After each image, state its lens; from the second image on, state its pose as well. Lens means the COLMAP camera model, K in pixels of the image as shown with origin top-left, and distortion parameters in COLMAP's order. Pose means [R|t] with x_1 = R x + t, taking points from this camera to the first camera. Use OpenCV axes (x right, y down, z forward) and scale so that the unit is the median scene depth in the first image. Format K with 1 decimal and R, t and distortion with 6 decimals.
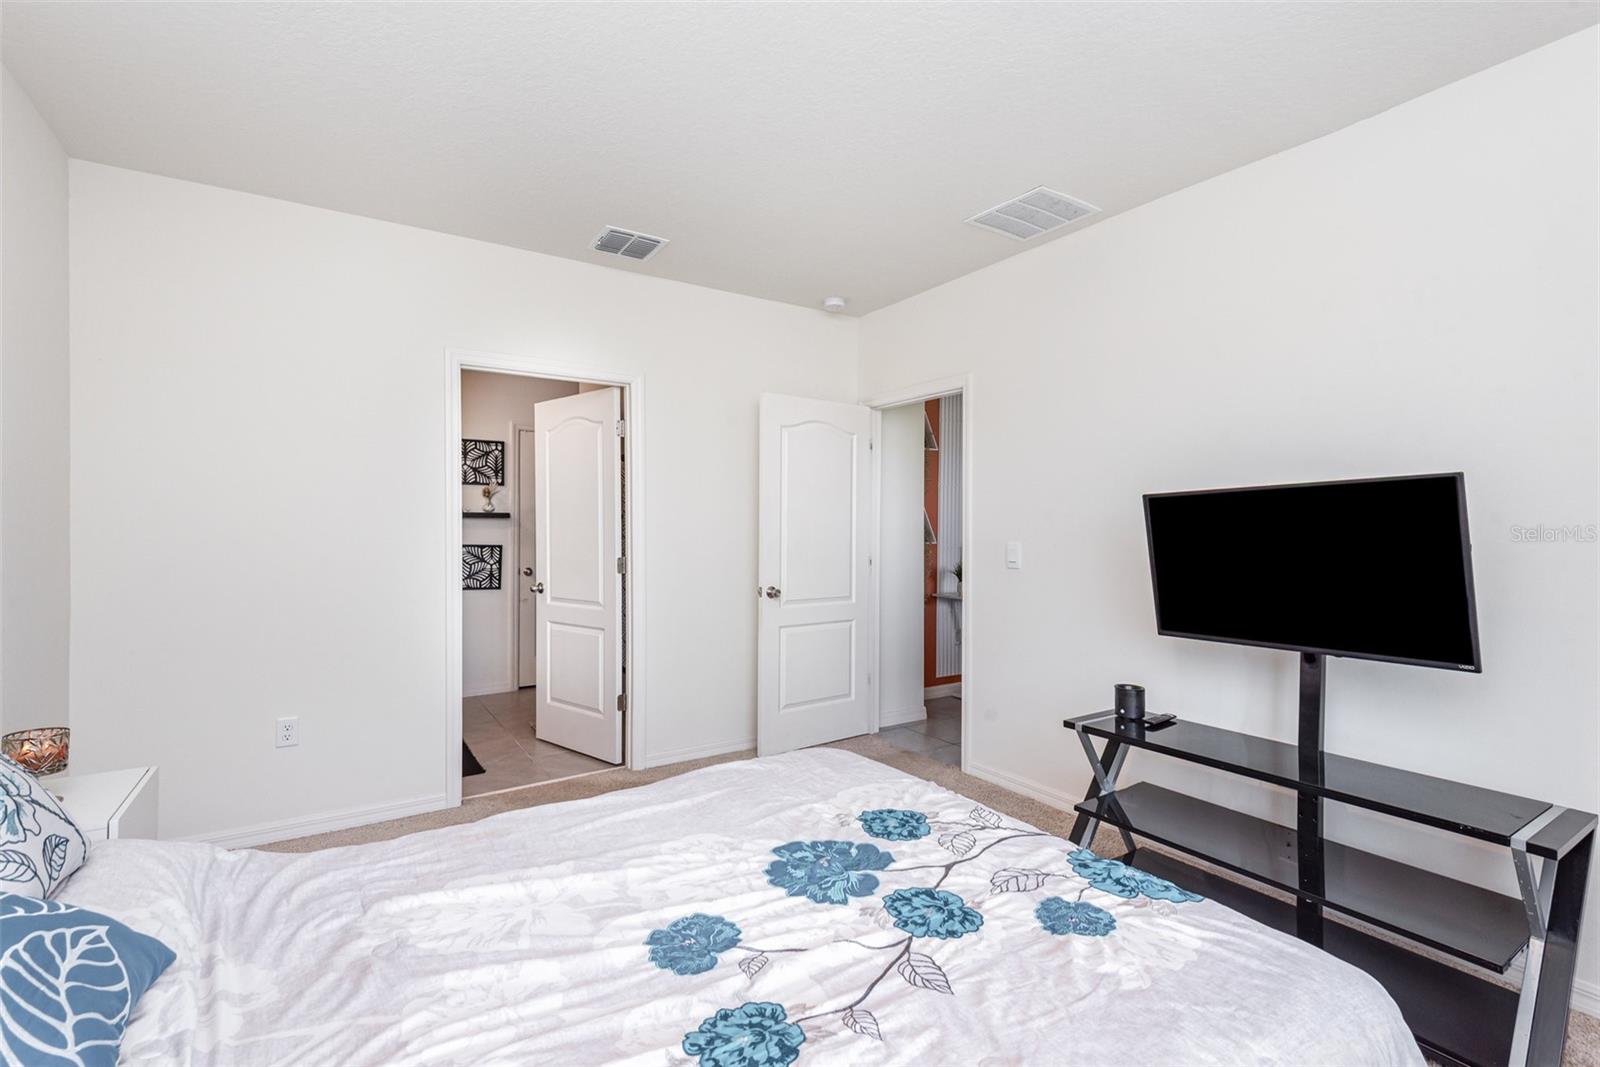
lens RADIAL K [[725.4, 0, 802.8], [0, 725.4, 531.0], [0, 0, 1]] dist [0.031375, -0.006761]
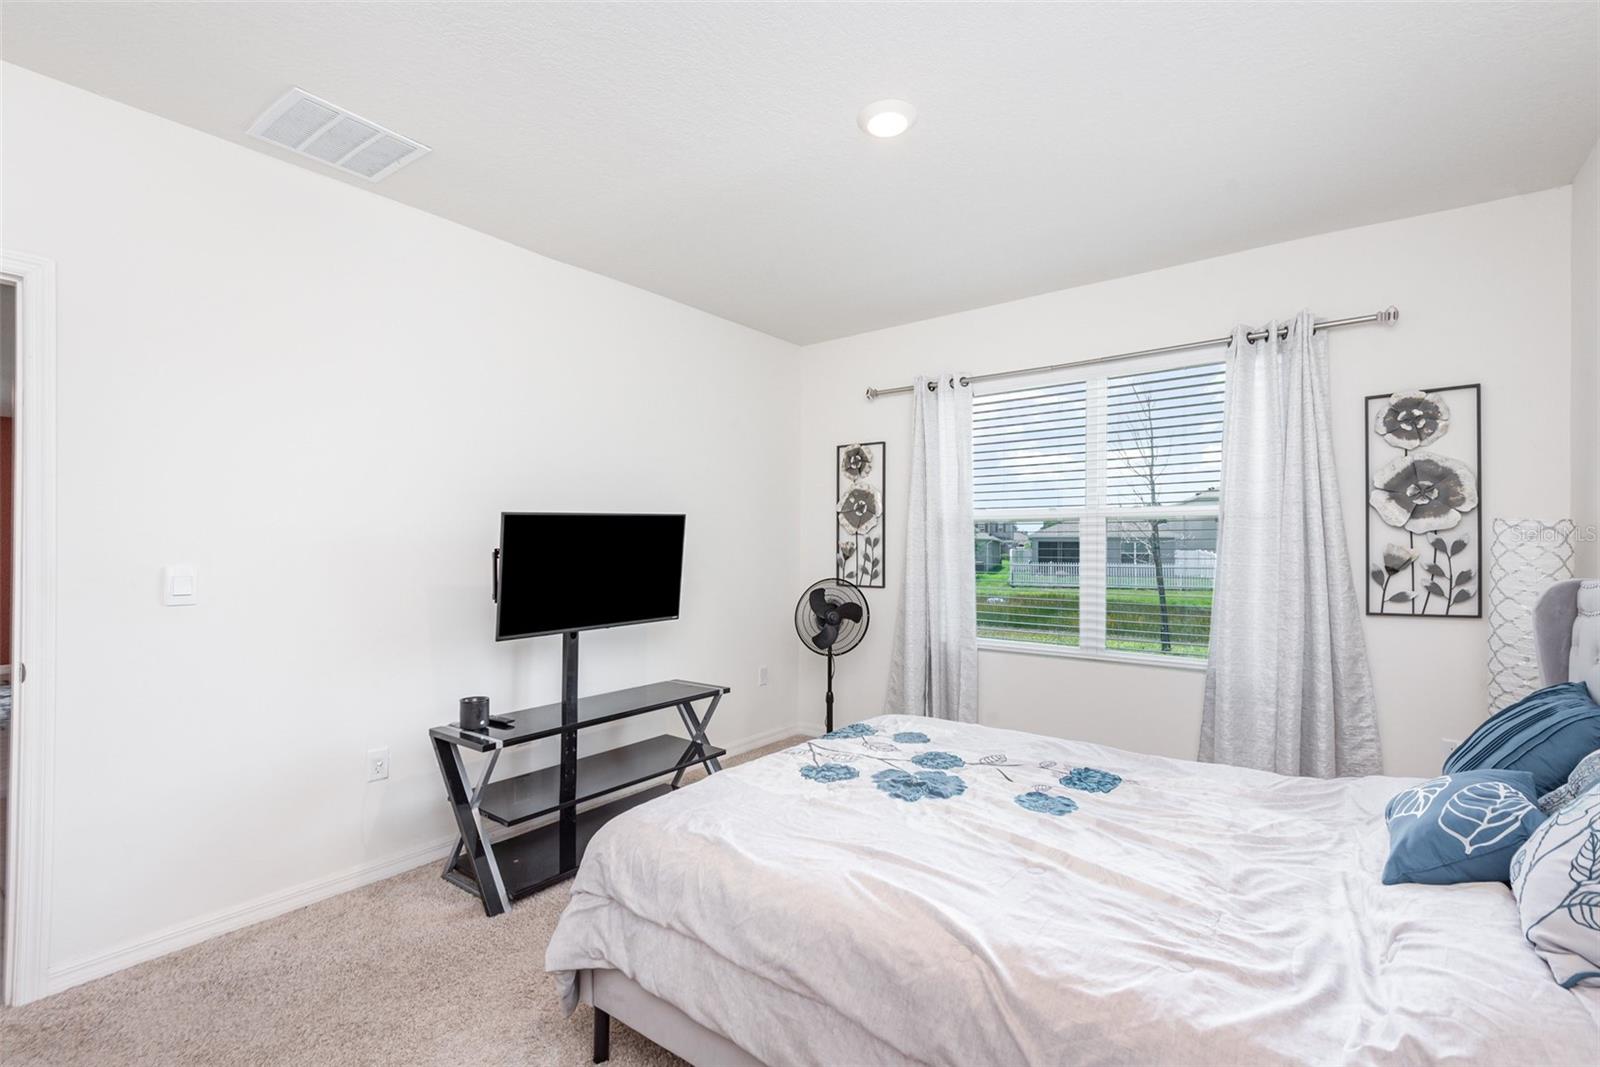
lens RADIAL K [[725.4, 0, 786.9], [0, 725.4, 537.5], [0, 0, 1]] dist [0.031375, -0.006761]
pose [[-0.315864, 0.004956, 0.948792, -1.119901], [0.000028, 0.999986, -0.005214, -0.010756], [-0.948804, -0.001620, -0.315860, 1.535570]]
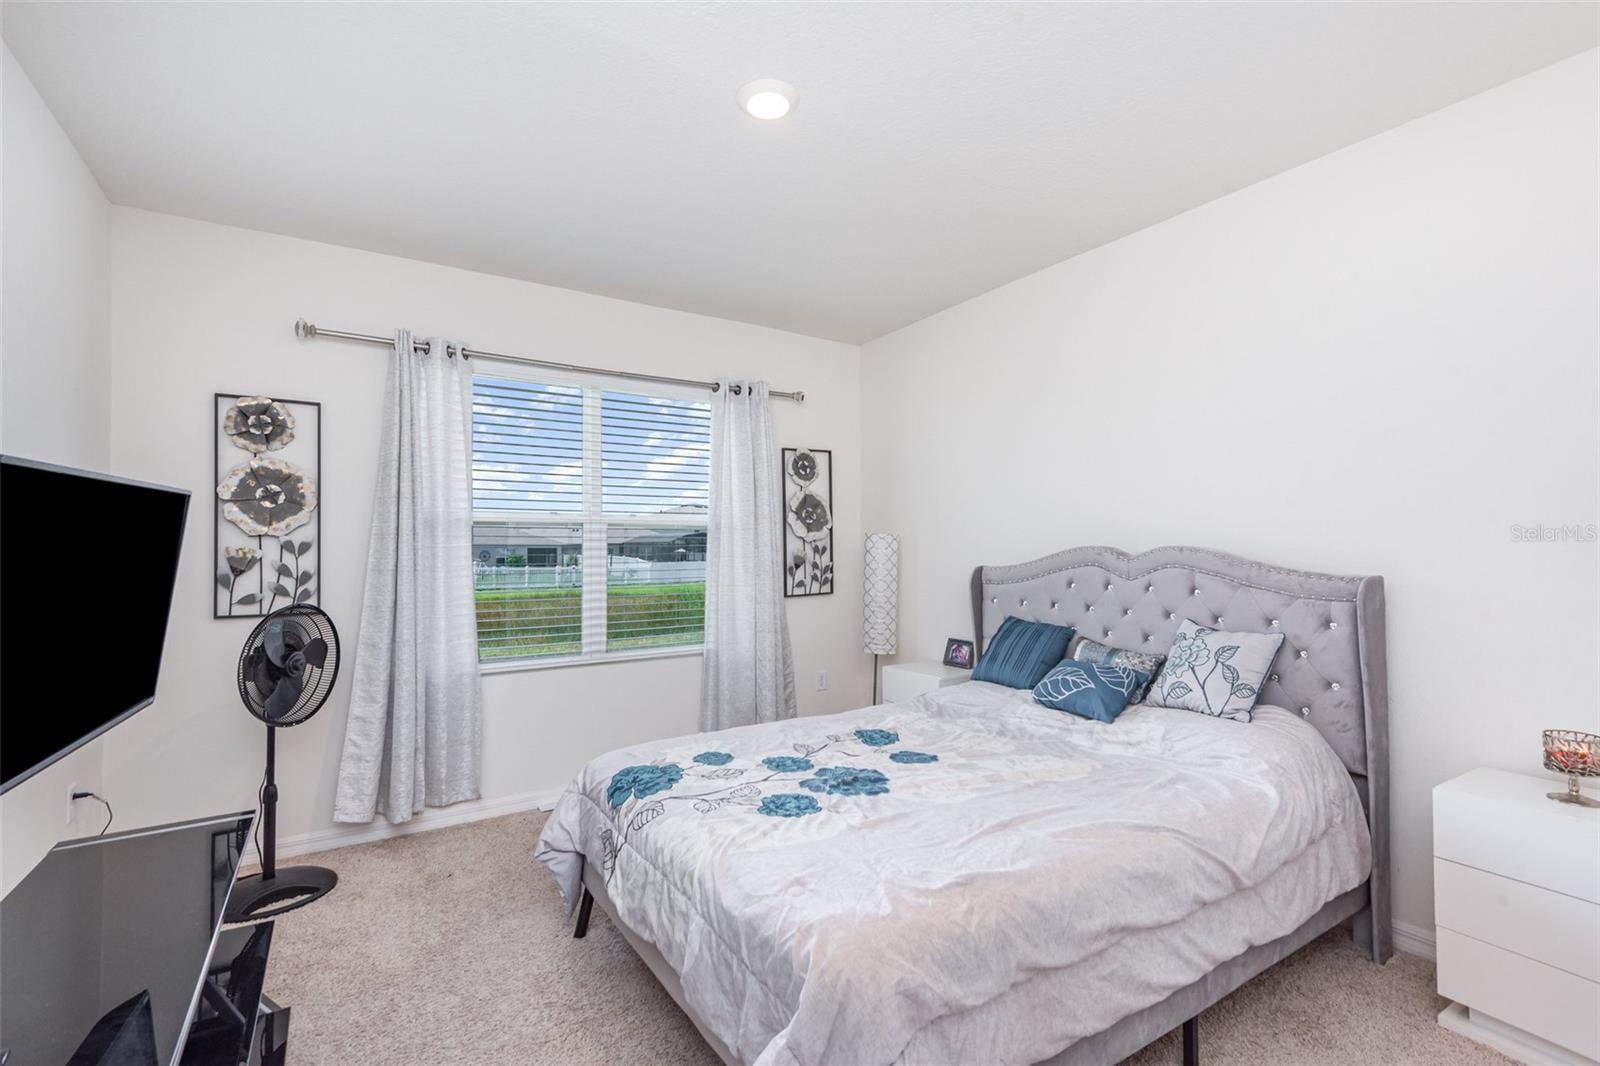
lens RADIAL K [[725.4, 0, 803.1], [0, 725.4, 540.8], [0, 0, 1]] dist [0.031375, -0.006761]
pose [[-0.999781, -0.000099, 0.020928, 0.082236], [-0.000293, 0.999957, -0.009256, -0.008592], [-0.020926, -0.009260, -0.999738, 2.241210]]
